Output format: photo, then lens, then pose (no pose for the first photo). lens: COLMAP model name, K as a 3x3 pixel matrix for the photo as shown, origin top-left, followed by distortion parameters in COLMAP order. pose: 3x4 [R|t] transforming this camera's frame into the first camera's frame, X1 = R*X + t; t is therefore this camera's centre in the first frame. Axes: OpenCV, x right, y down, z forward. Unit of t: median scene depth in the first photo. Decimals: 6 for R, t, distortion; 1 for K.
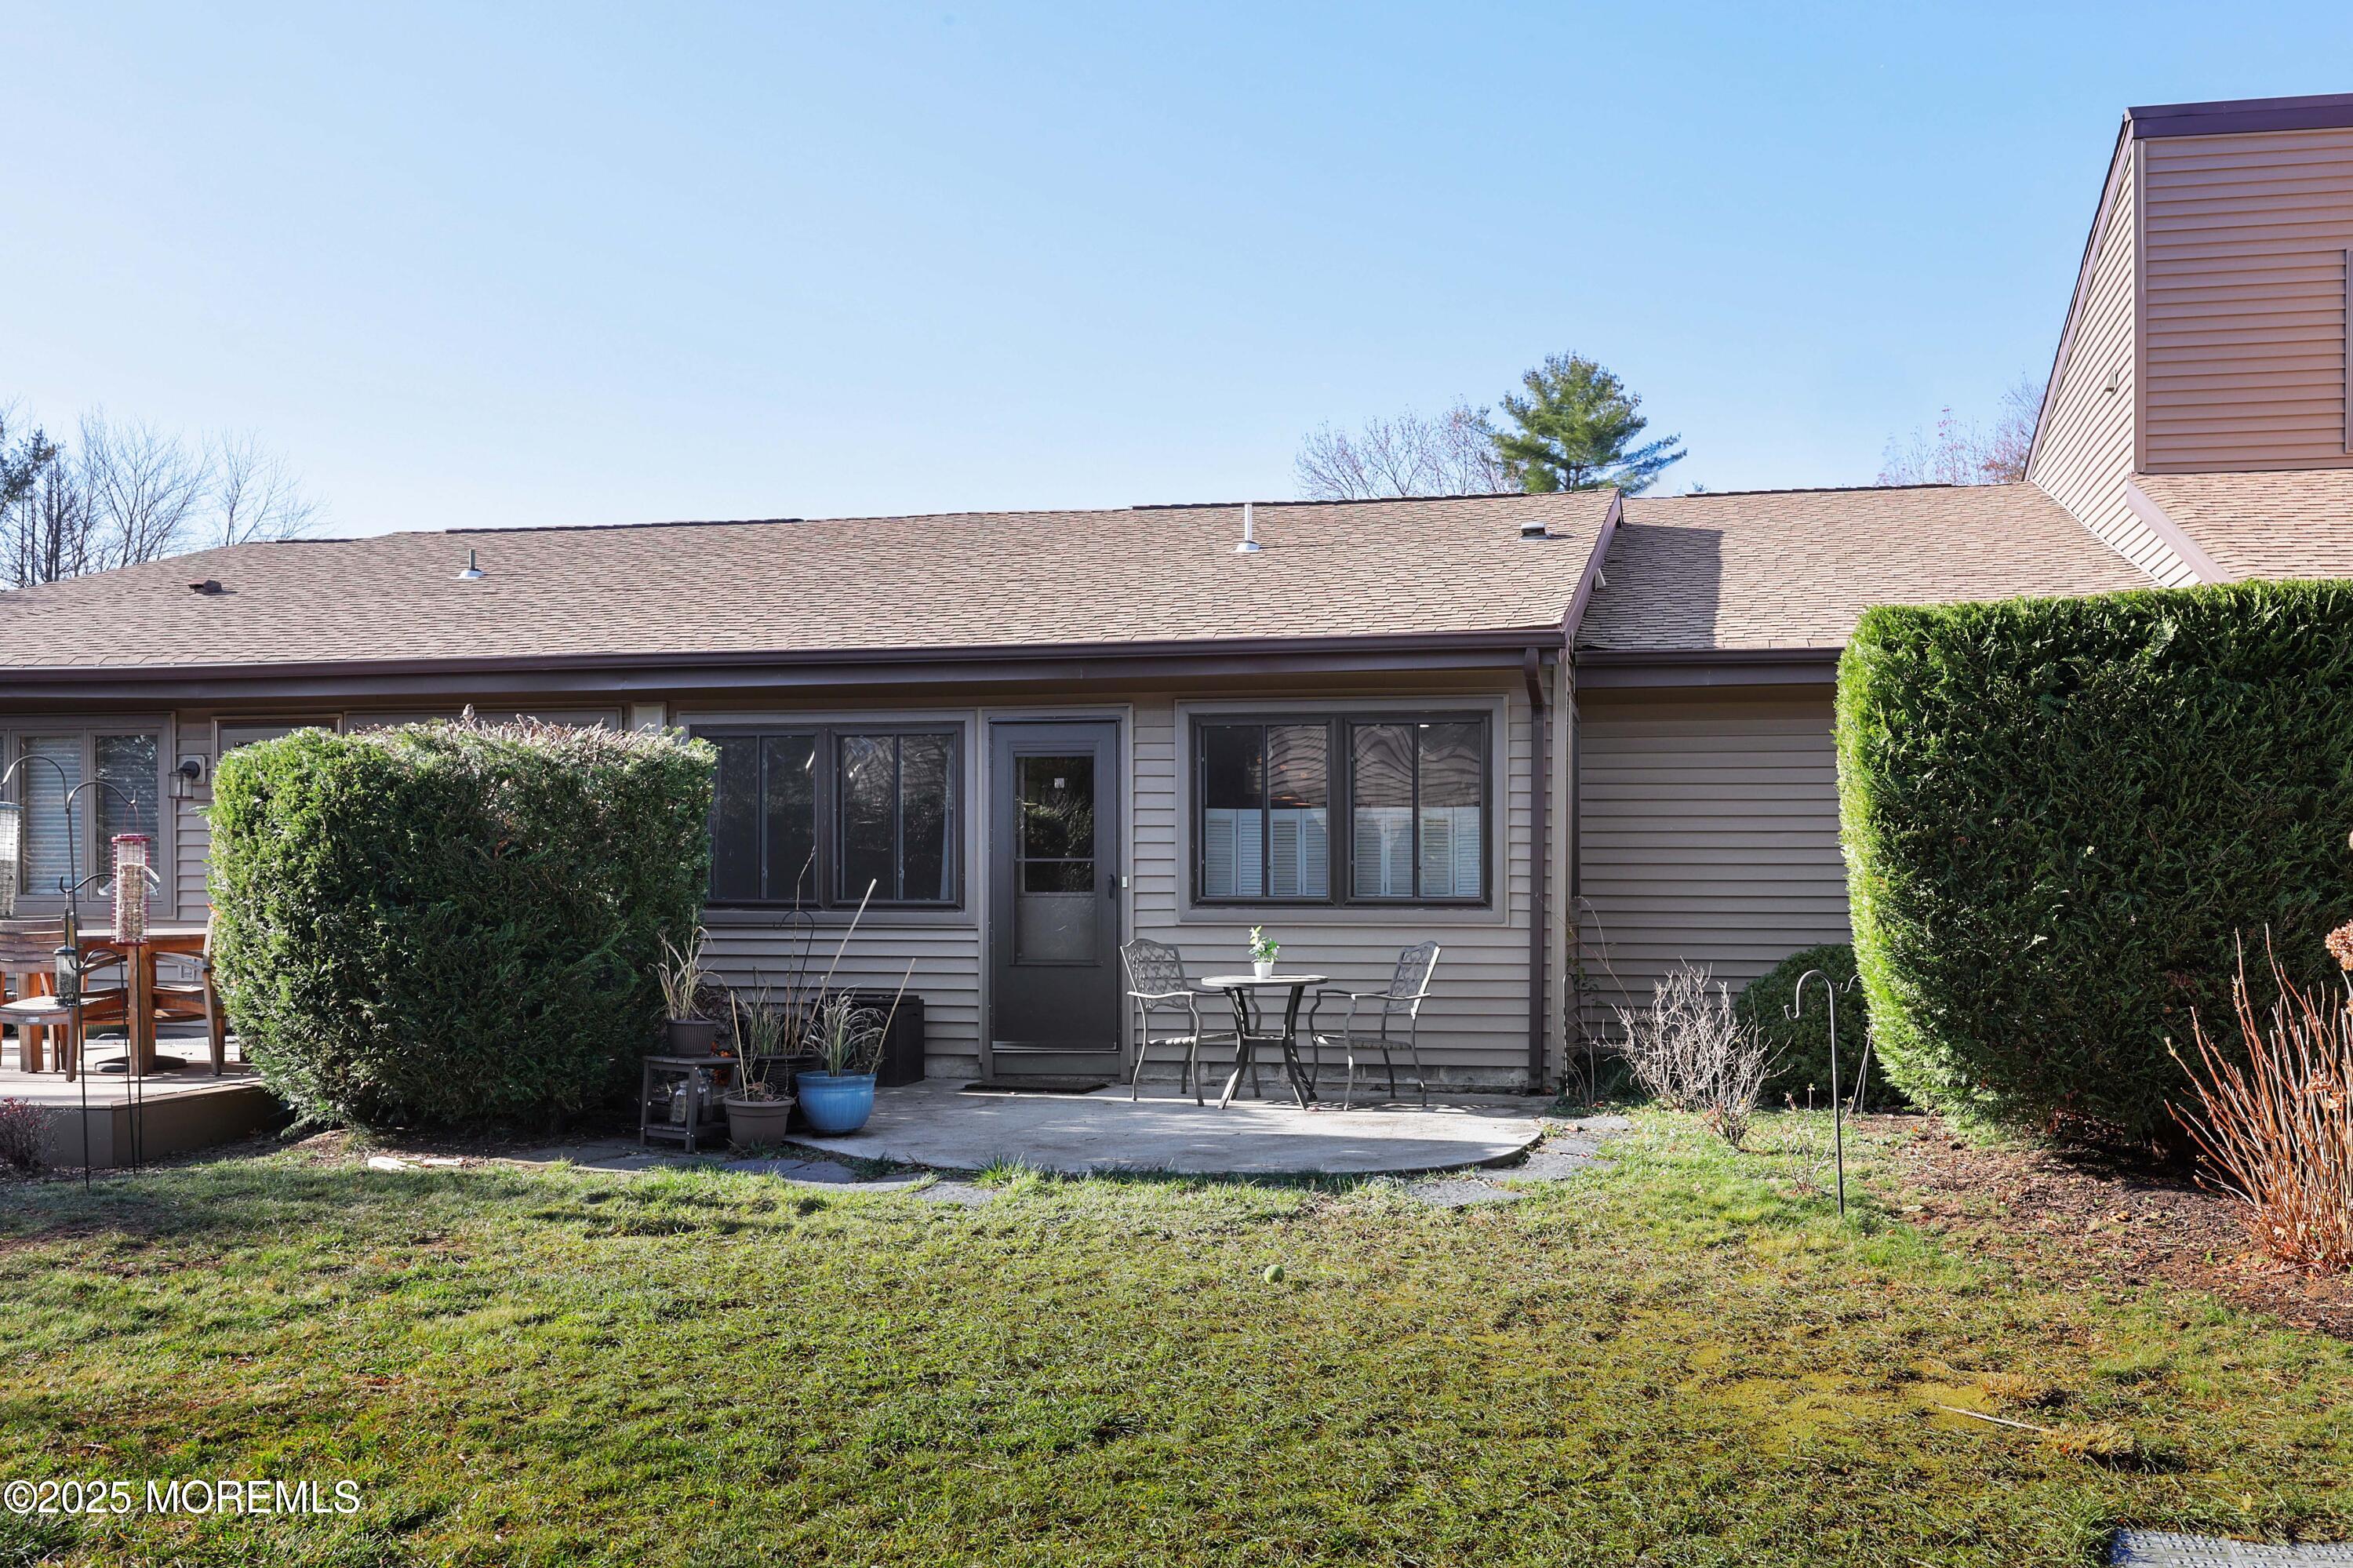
lens RADIAL K [[2036.1, 0, 1173.7], [0, 2036.1, 906.6], [0, 0, 1]] dist [0.013064, -0.002991]
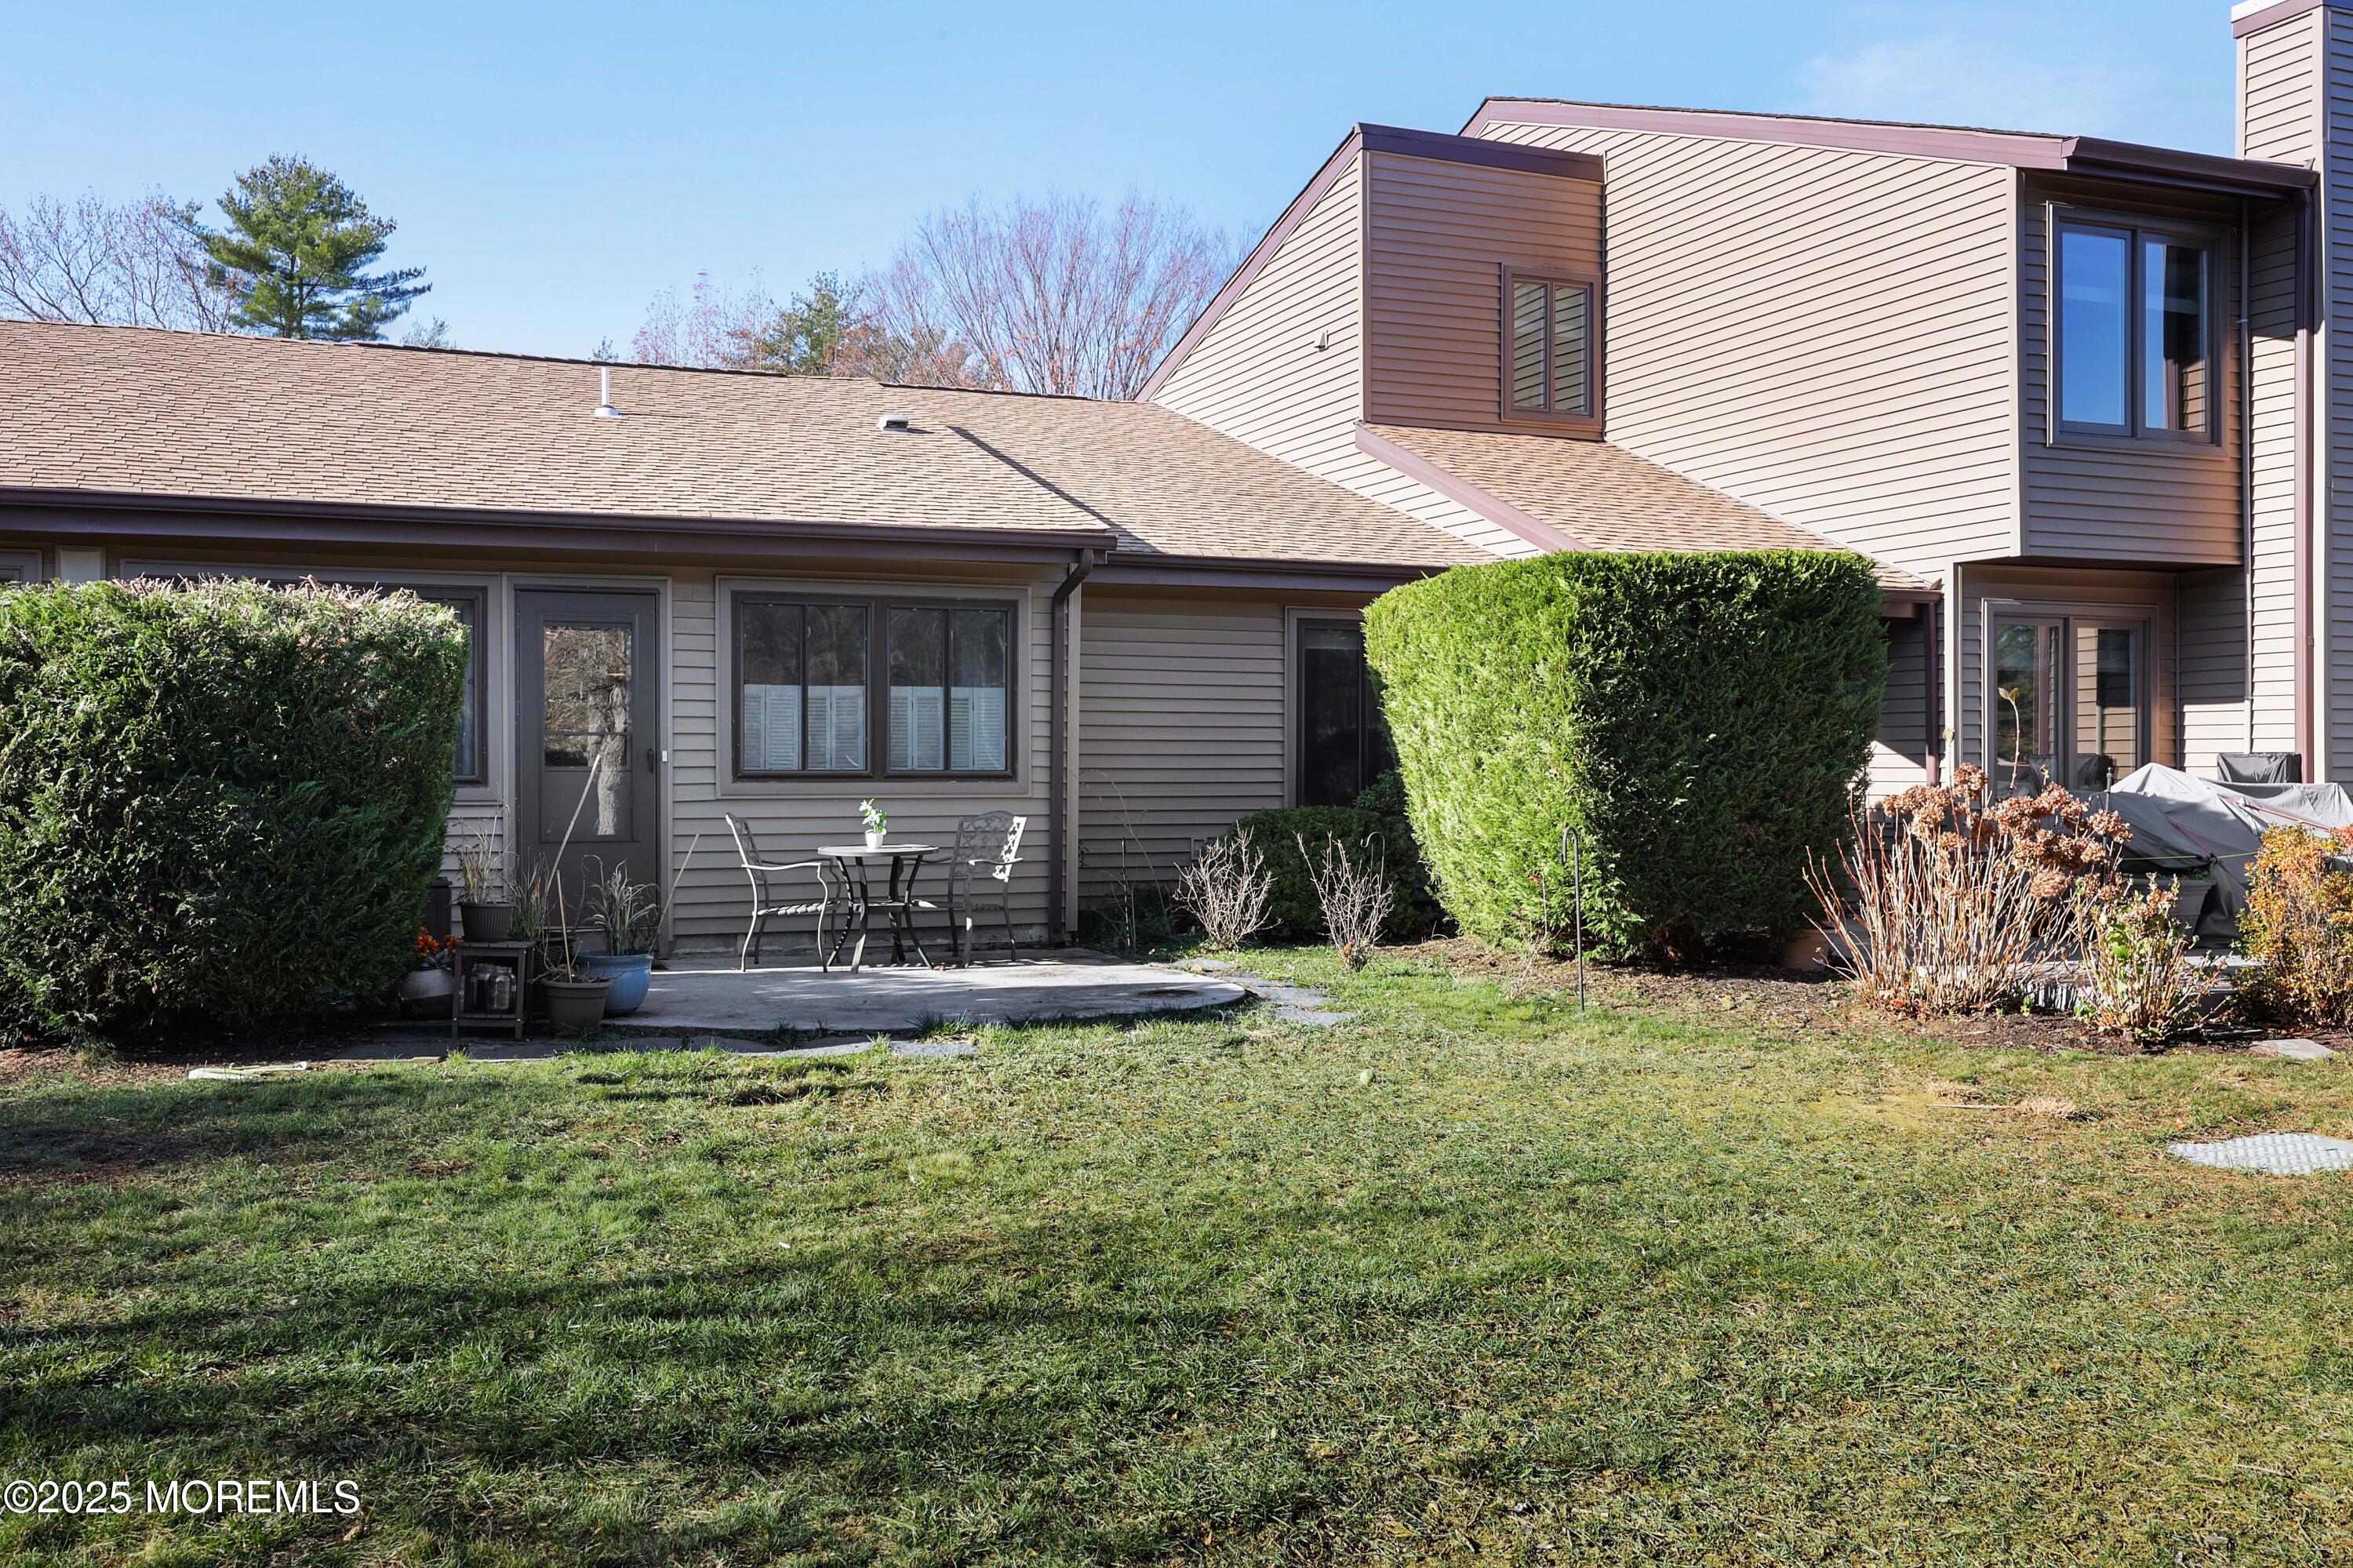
lens RADIAL K [[2155.3, 0, 1177.2], [0, 2155.3, 779.5], [0, 0, 1]] dist [0.009603, 0.000000]
pose [[0.832260, -0.005869, 0.554355, -0.446856], [0.004764, 0.999983, 0.003434, -0.003613], [-0.554365, -0.000218, 0.832273, -0.016475]]
